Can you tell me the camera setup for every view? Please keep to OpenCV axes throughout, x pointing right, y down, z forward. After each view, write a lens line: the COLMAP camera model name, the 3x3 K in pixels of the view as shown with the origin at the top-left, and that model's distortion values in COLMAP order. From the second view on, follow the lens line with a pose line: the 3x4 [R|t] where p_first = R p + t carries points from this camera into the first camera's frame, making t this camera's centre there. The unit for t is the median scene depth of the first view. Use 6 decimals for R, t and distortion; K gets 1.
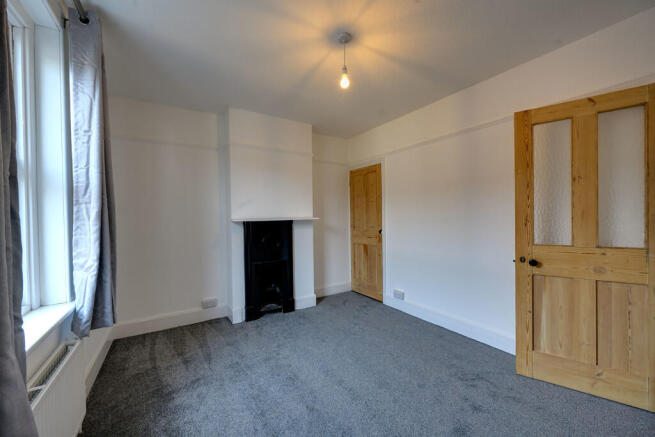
lens RADIAL K [[256.3, 0, 326.3], [0, 256.3, 221.5], [0, 0, 1]] dist [-0.000080, 0.000018]
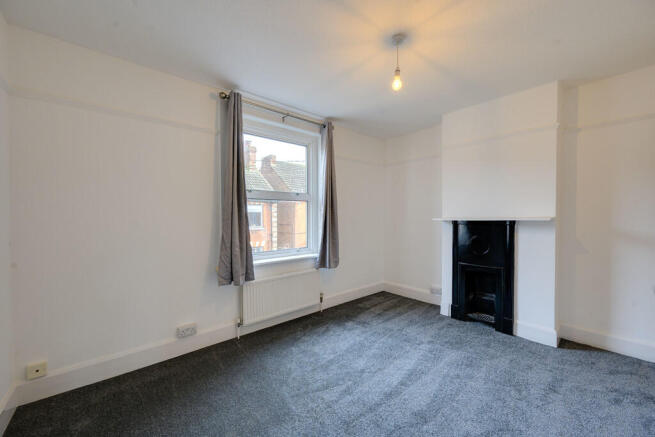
lens RADIAL K [[256.3, 0, 326.3], [0, 256.3, 221.5], [0, 0, 1]] dist [-0.000080, 0.000018]
pose [[0.139116, 0.031462, -0.989776, 0.656311], [-0.011756, 0.999477, 0.030118, -0.023135], [0.990206, 0.007446, 0.139413, 0.370110]]
